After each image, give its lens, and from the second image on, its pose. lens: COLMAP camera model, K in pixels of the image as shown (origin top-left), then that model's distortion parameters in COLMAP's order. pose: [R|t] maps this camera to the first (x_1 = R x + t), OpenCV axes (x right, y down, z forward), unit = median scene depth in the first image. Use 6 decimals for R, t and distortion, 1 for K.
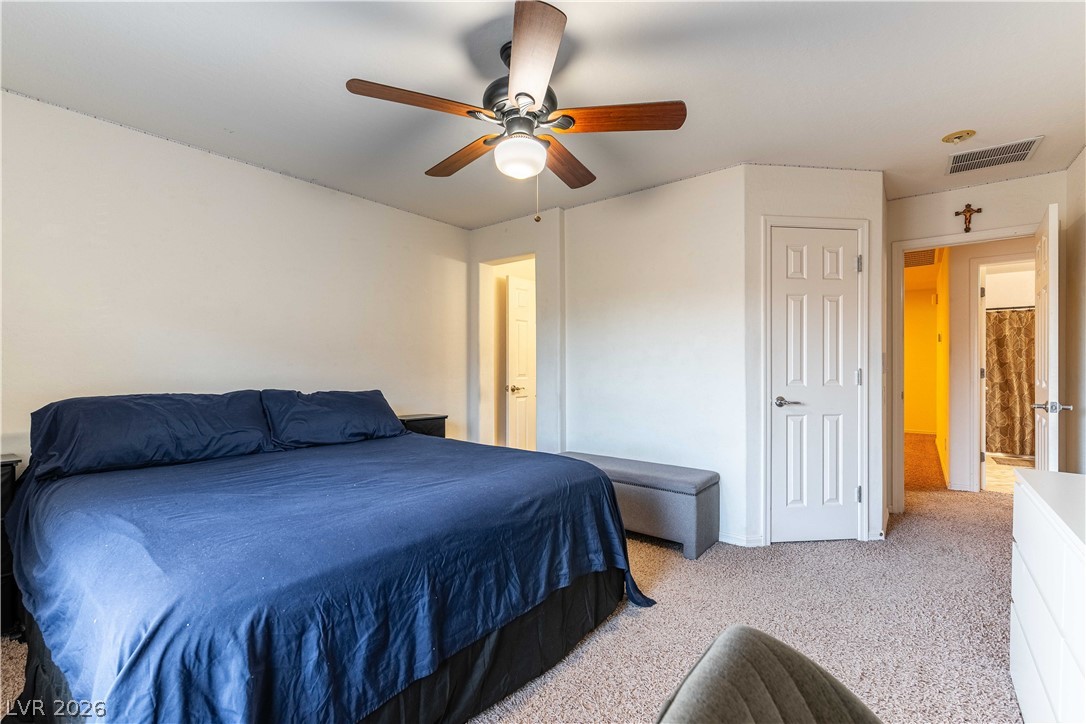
lens RADIAL K [[475.8, 0, 558.9], [0, 475.8, 362.1], [0, 0, 1]] dist [0.000952, 0.000395]
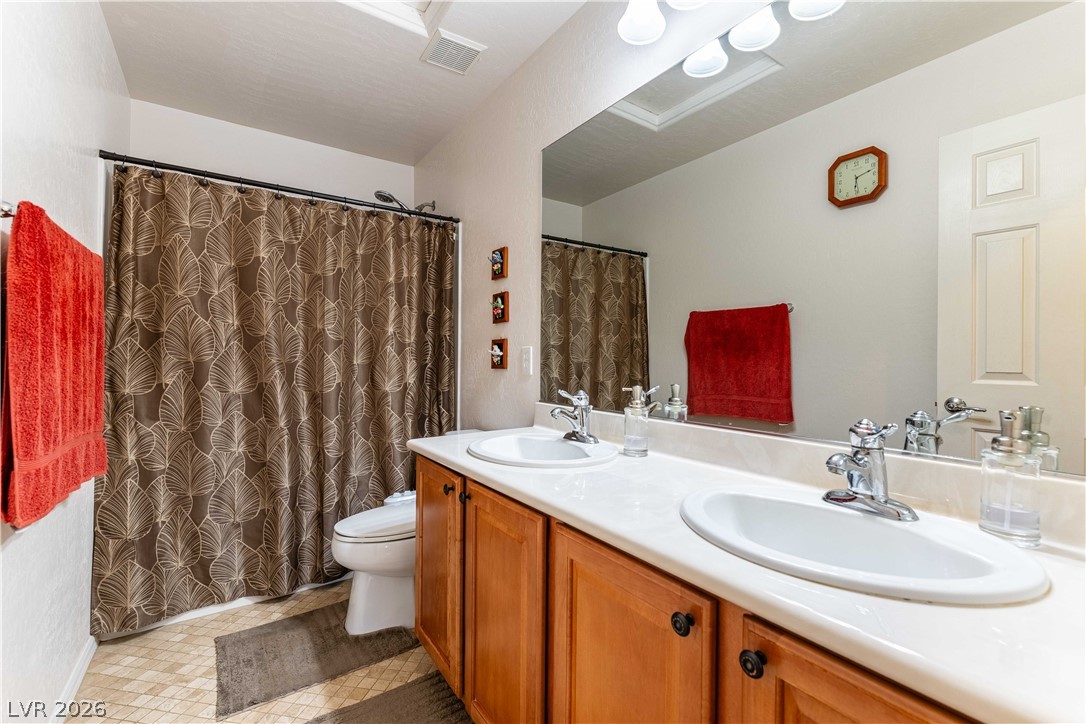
lens RADIAL K [[481.2, 0, 543.0], [0, 481.2, 362.0], [0, 0, 1]] dist [0.000144, 0.000026]
pose [[0.314625, -0.004154, 0.949207, 0.675396], [-0.010057, 0.999920, 0.007710, 0.015100], [-0.949163, -0.011972, 0.314558, 0.697605]]
